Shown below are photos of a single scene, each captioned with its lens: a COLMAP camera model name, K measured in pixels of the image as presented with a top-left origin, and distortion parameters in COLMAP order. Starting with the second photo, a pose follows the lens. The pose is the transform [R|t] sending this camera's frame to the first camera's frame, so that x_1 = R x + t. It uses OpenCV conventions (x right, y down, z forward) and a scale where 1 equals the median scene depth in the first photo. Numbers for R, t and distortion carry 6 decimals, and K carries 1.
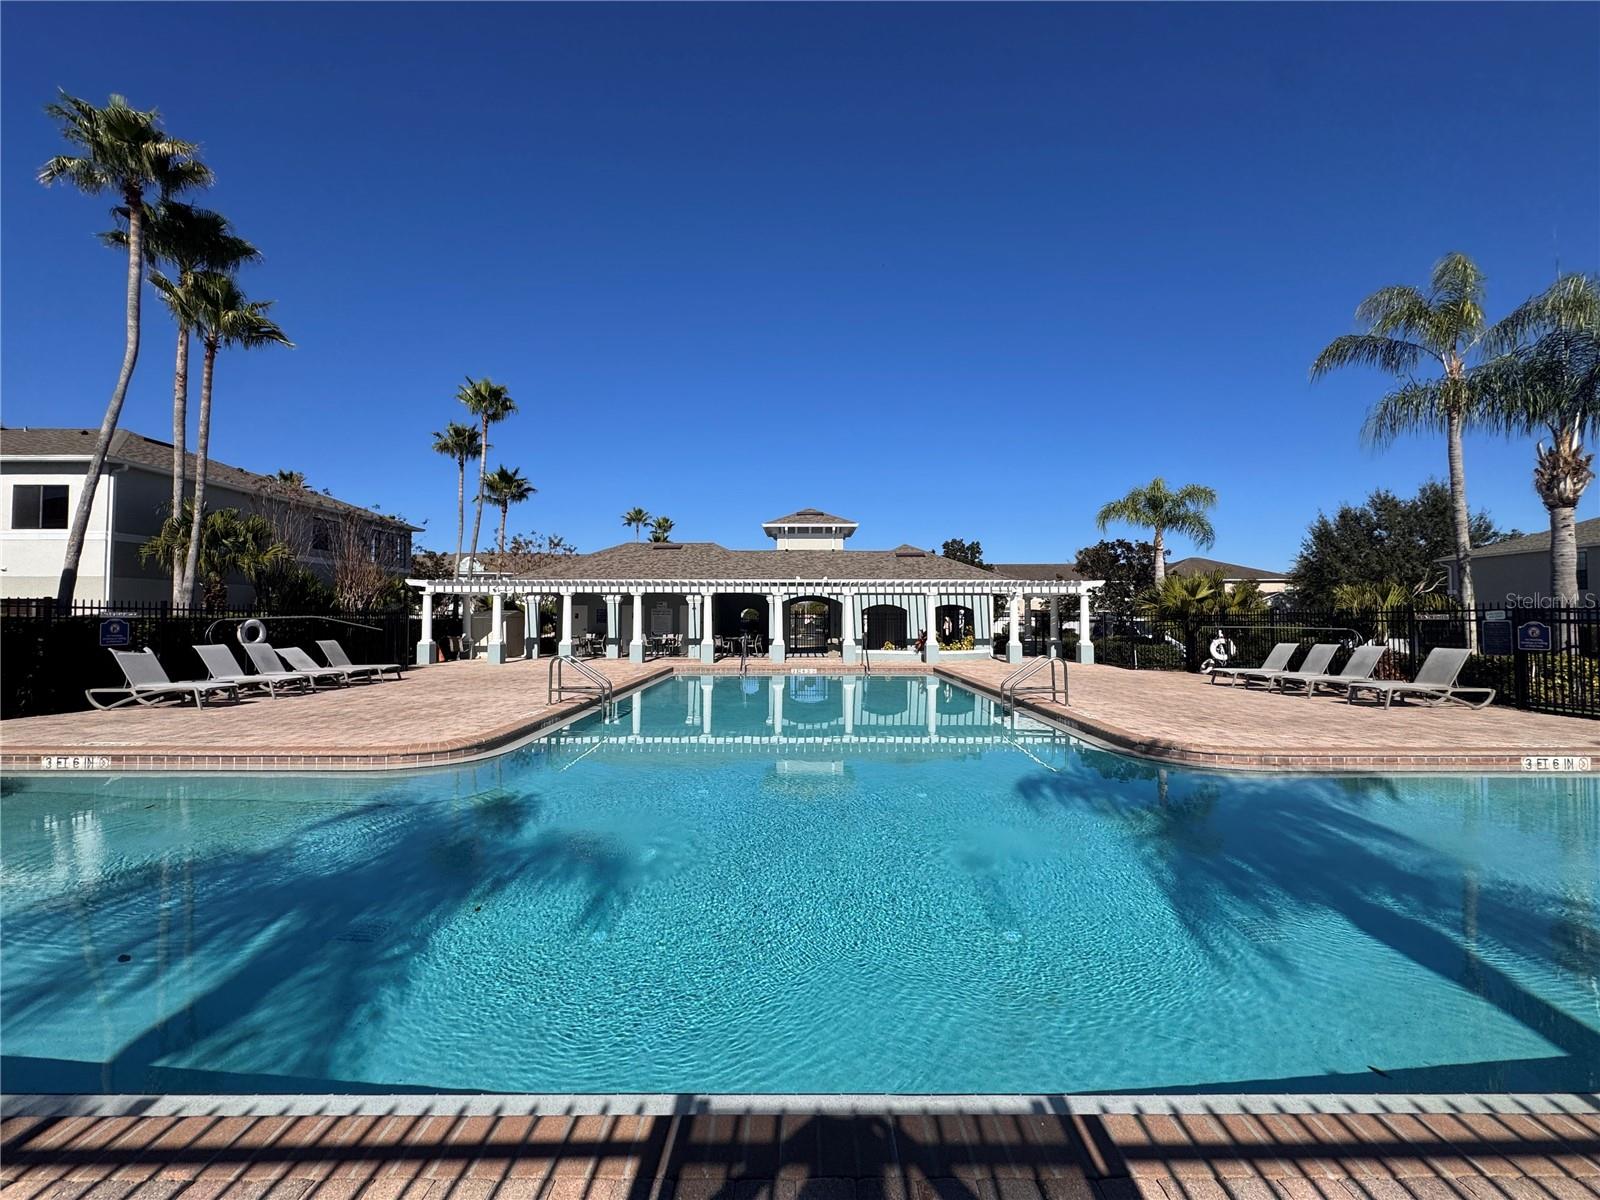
lens RADIAL K [[636.2, 0, 805.0], [0, 636.2, 597.0], [0, 0, 1]] dist [0.001457, 0.000153]
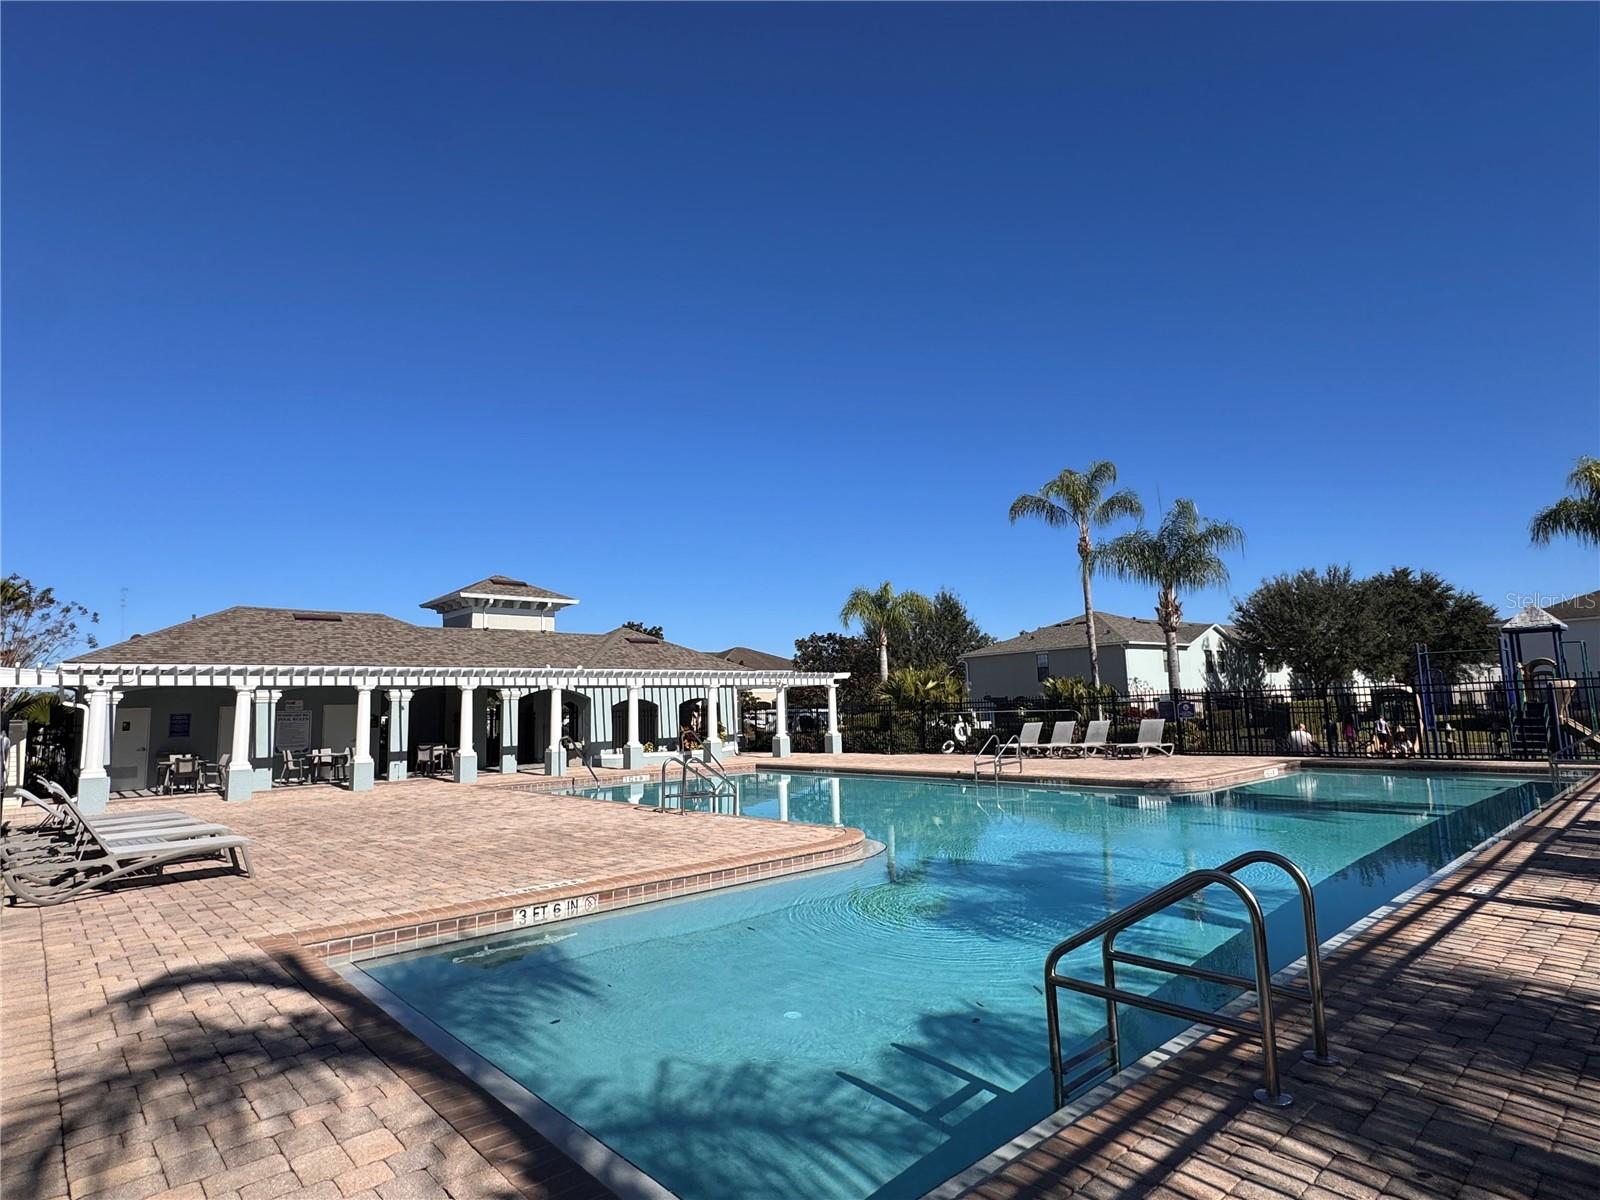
lens RADIAL K [[843.4, 0, 805.0], [0, 843.4, 591.6], [0, 0, 1]] dist [-0.004369, -0.000927]
pose [[0.741465, 0.071354, 0.667187, -0.583308], [0.006918, 0.993464, -0.113936, -0.001123], [-0.670956, 0.089095, 0.736125, 0.007468]]
